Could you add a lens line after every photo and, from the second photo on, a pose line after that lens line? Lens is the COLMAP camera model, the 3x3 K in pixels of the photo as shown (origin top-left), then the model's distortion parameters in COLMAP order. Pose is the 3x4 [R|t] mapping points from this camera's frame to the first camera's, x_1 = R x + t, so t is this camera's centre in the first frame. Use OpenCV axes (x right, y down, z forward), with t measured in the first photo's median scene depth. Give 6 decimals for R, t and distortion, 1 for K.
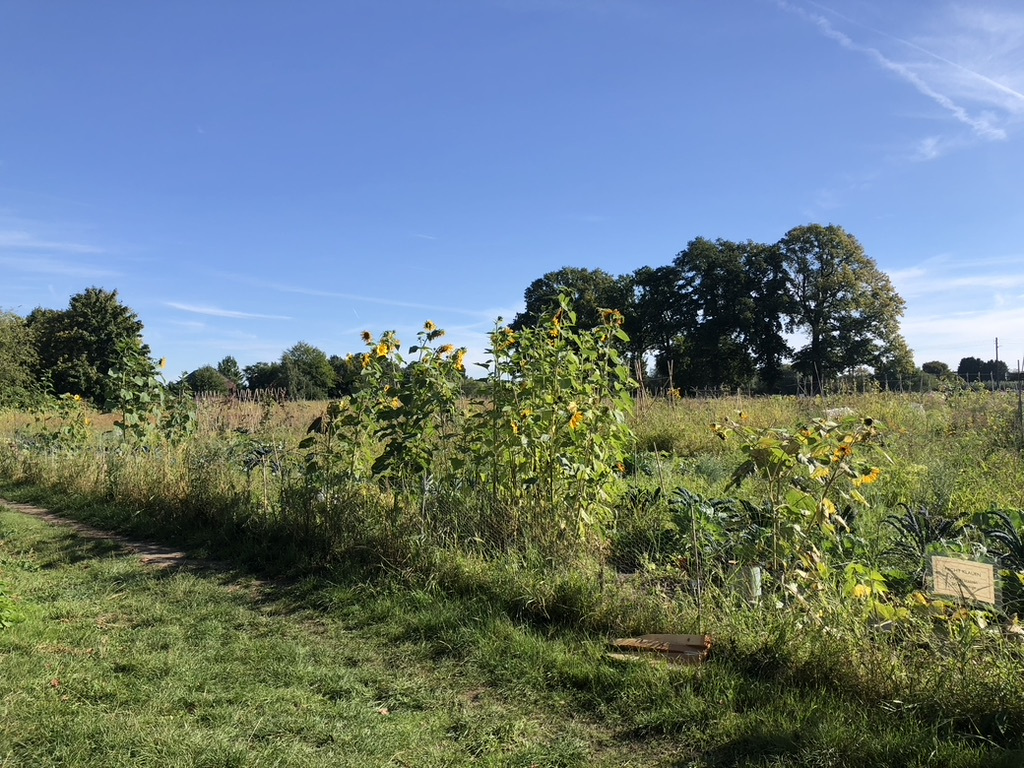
lens RADIAL K [[856.2, 0, 489.6], [0, 856.2, 378.4], [0, 0, 1]] dist [0.030529, -0.012790]
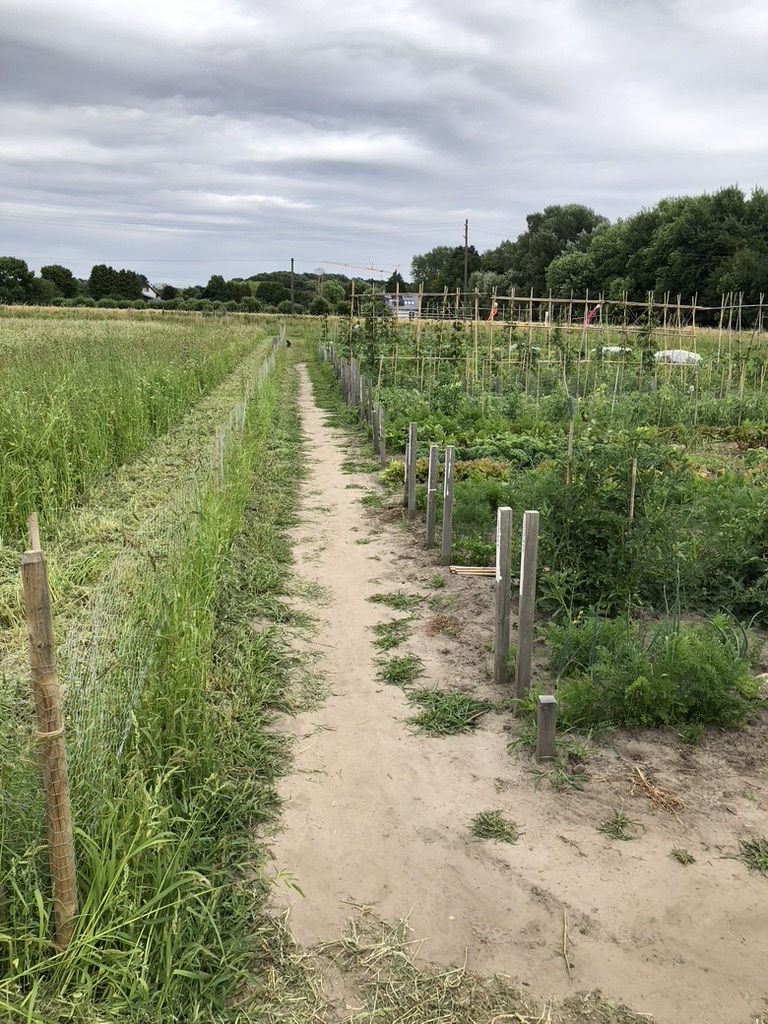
lens RADIAL K [[856.2, 0, 392.4], [0, 856.2, 513.9], [0, 0, 1]] dist [0.030529, -0.012790]
pose [[0.722172, -0.119789, 0.681263, 0.322532], [-0.058239, 0.970864, 0.232446, 0.000703], [-0.689258, -0.207542, 0.694154, 0.312699]]
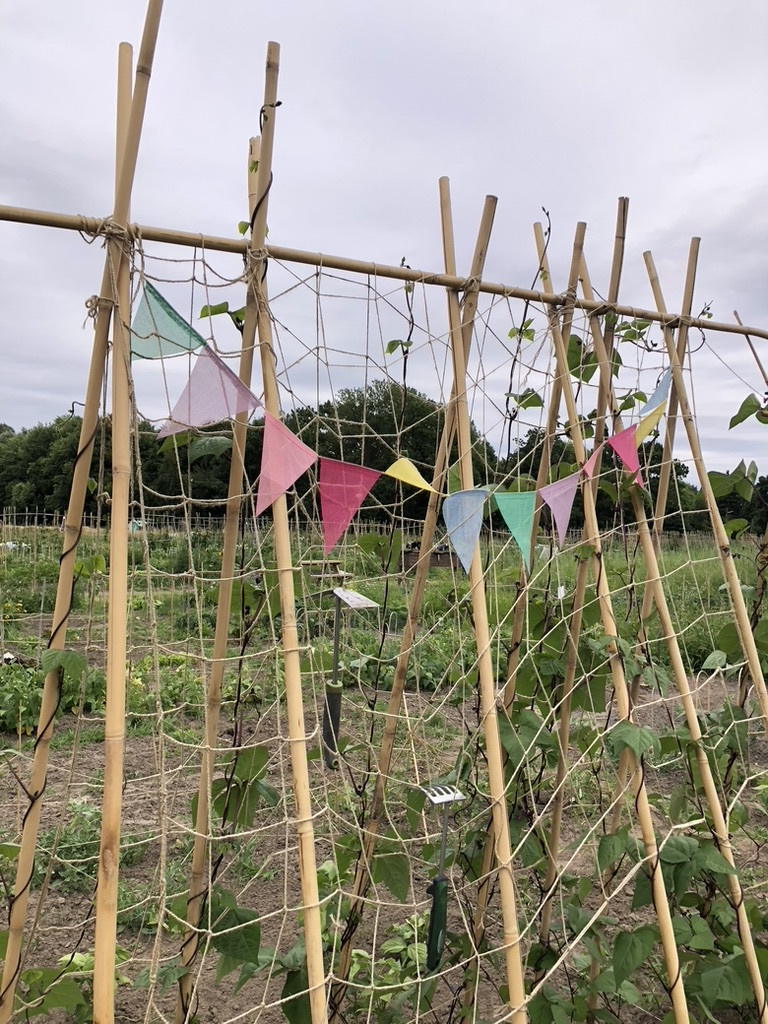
lens RADIAL K [[856.2, 0, 389.5], [0, 856.2, 509.7], [0, 0, 1]] dist [0.030529, -0.012790]
pose [[0.173092, 0.044595, 0.983896, 0.222417], [-0.054394, 0.997883, -0.035660, -0.000449], [-0.983403, -0.047346, 0.175151, 0.220454]]
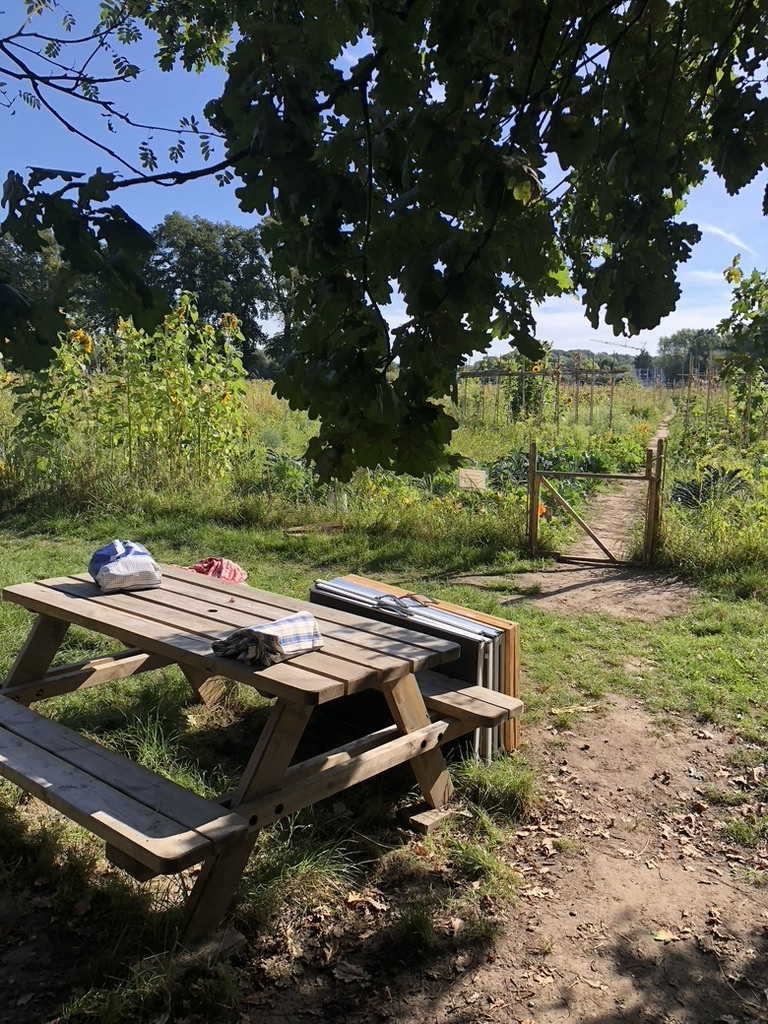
lens RADIAL K [[856.2, 0, 392.3], [0, 856.2, 505.3], [0, 0, 1]] dist [0.030529, -0.012790]
pose [[0.881512, -0.033380, 0.470981, -0.011879], [-0.046270, 0.986590, 0.156524, -0.000412], [-0.469890, -0.159770, 0.868146, -0.014197]]
